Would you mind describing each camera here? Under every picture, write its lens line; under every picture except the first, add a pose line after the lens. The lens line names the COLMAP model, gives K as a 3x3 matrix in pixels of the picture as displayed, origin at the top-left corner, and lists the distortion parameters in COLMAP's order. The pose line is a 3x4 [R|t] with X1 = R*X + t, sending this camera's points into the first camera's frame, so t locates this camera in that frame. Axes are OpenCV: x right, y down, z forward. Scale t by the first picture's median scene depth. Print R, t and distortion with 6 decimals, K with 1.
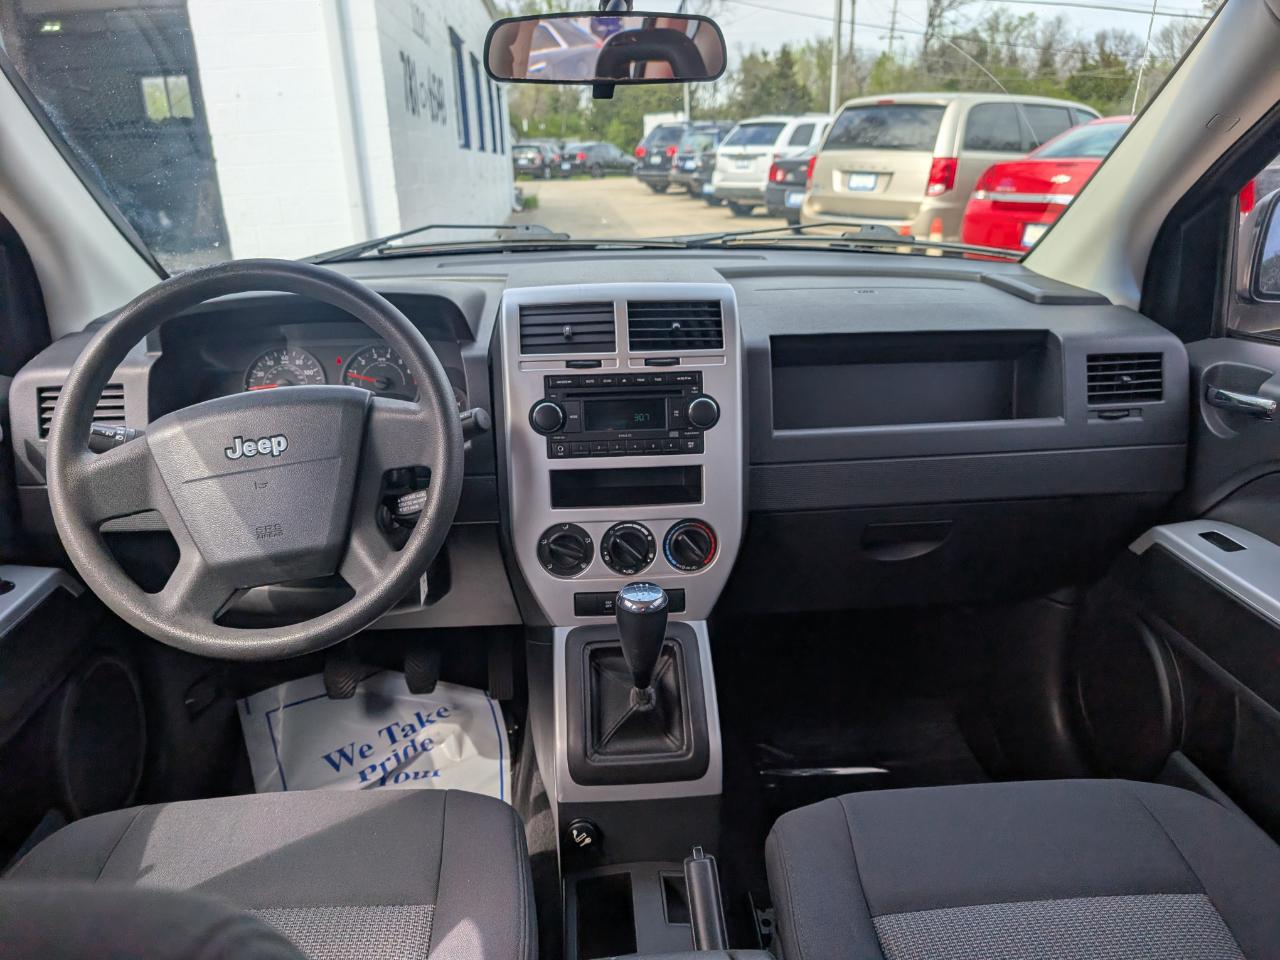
lens RADIAL K [[936.1, 0, 641.0], [0, 936.1, 497.5], [0, 0, 1]] dist [-0.006257, -0.007708]
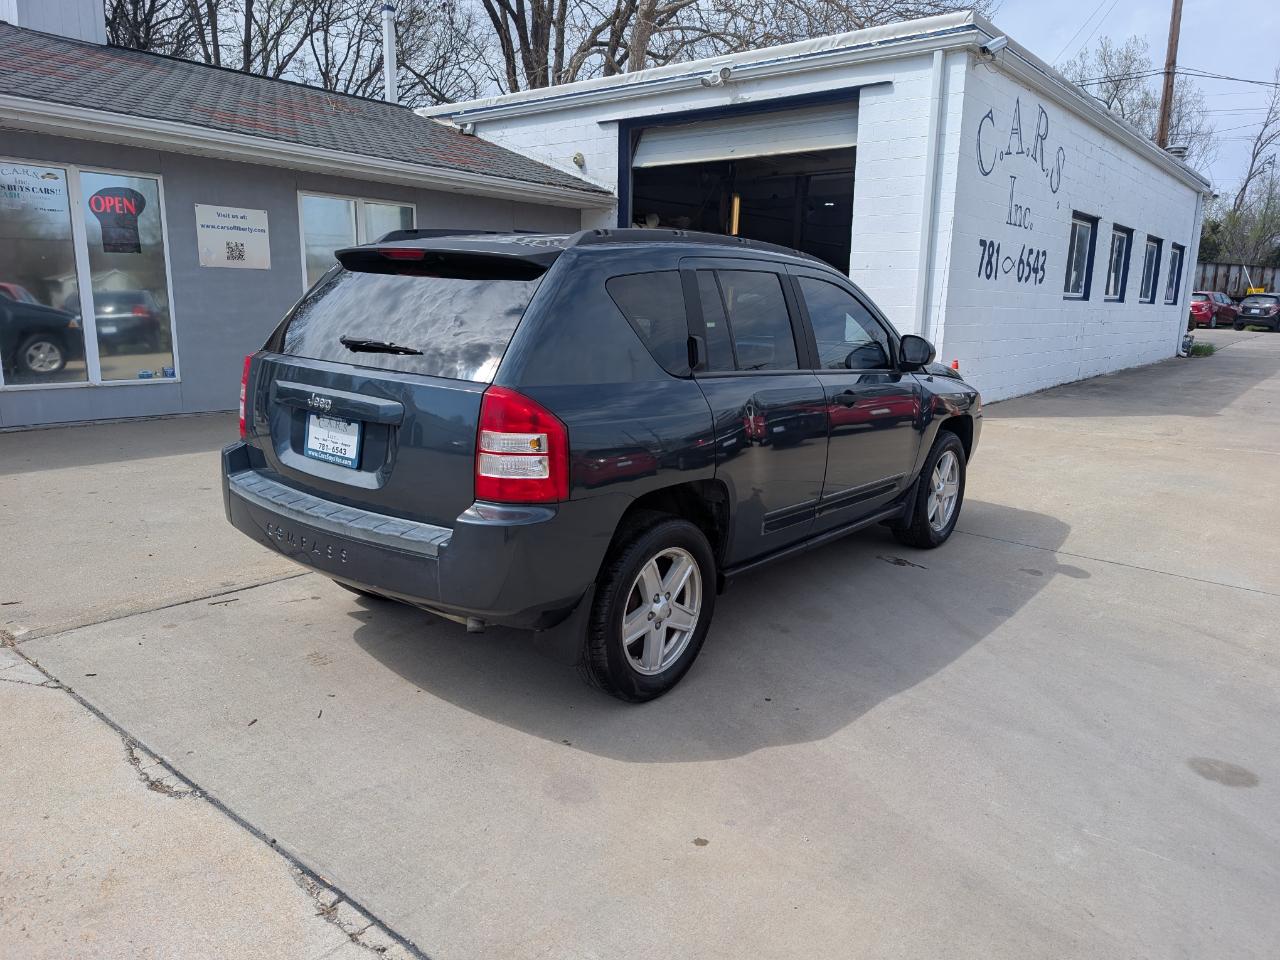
lens RADIAL K [[918.0, 0, 652.1], [0, 918.0, 488.0], [0, 0, 1]] dist [0.018783, -0.011163]
pose [[0.728817, 0.189135, -0.658069, 0.181336], [-0.277877, 0.960090, -0.031813, 0.048777], [0.625788, 0.206048, 0.752285, -0.170685]]
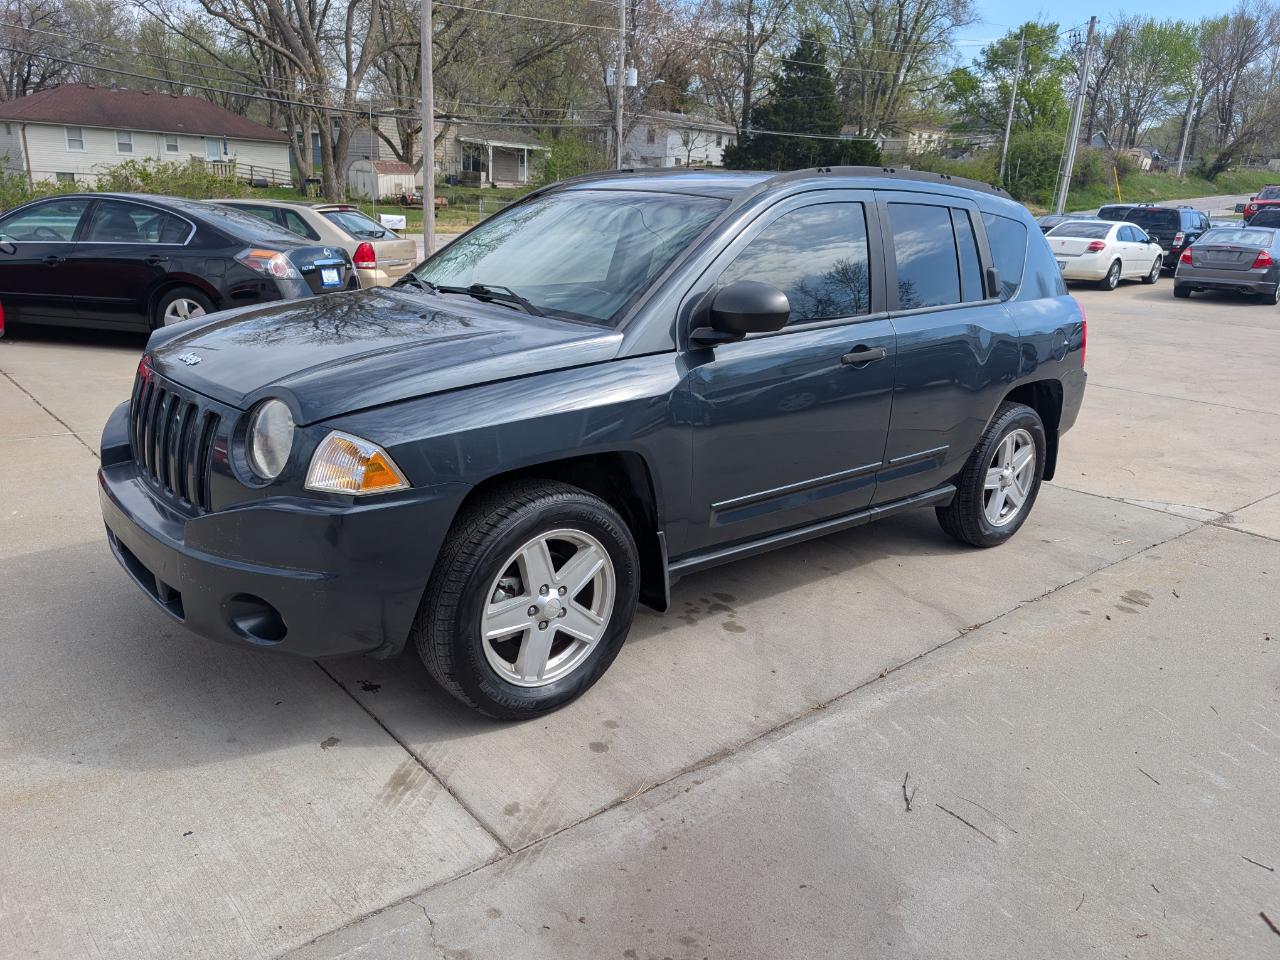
lens RADIAL K [[918.0, 0, 652.1], [0, 918.0, 488.0], [0, 0, 1]] dist [0.018783, -0.011163]
pose [[-0.598300, -0.245269, 0.762811, -0.178792], [0.235552, 0.856097, 0.460015, -0.069552], [-0.765867, 0.454909, -0.454429, 0.171299]]
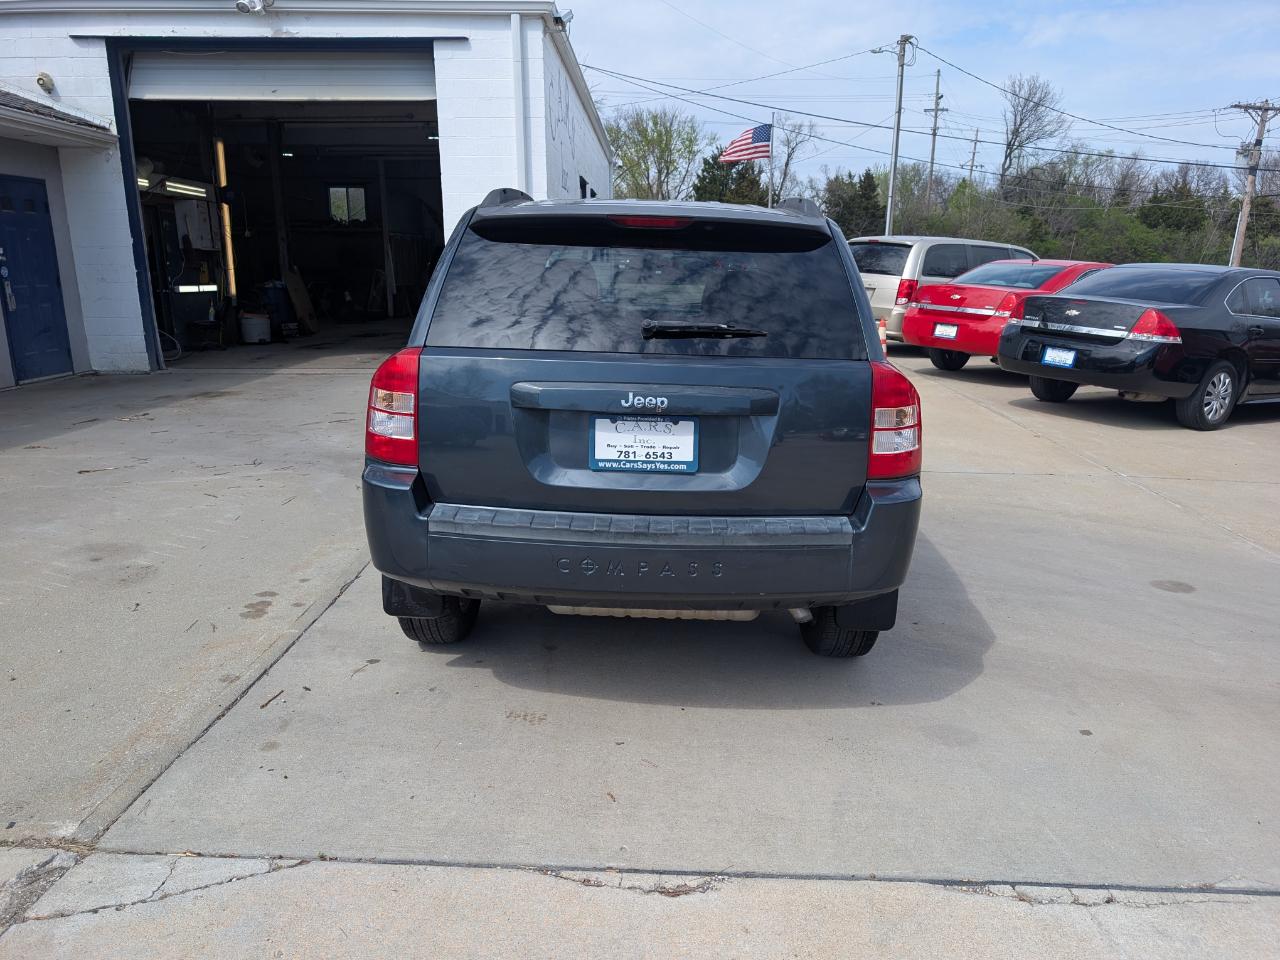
lens RADIAL K [[918.0, 0, 652.1], [0, 918.0, 488.0], [0, 0, 1]] dist [0.018783, -0.011163]
pose [[0.995402, 0.061844, -0.073145, 0.025689], [-0.069318, 0.992107, -0.104494, 0.074905], [0.066105, 0.109084, 0.991832, -0.228007]]
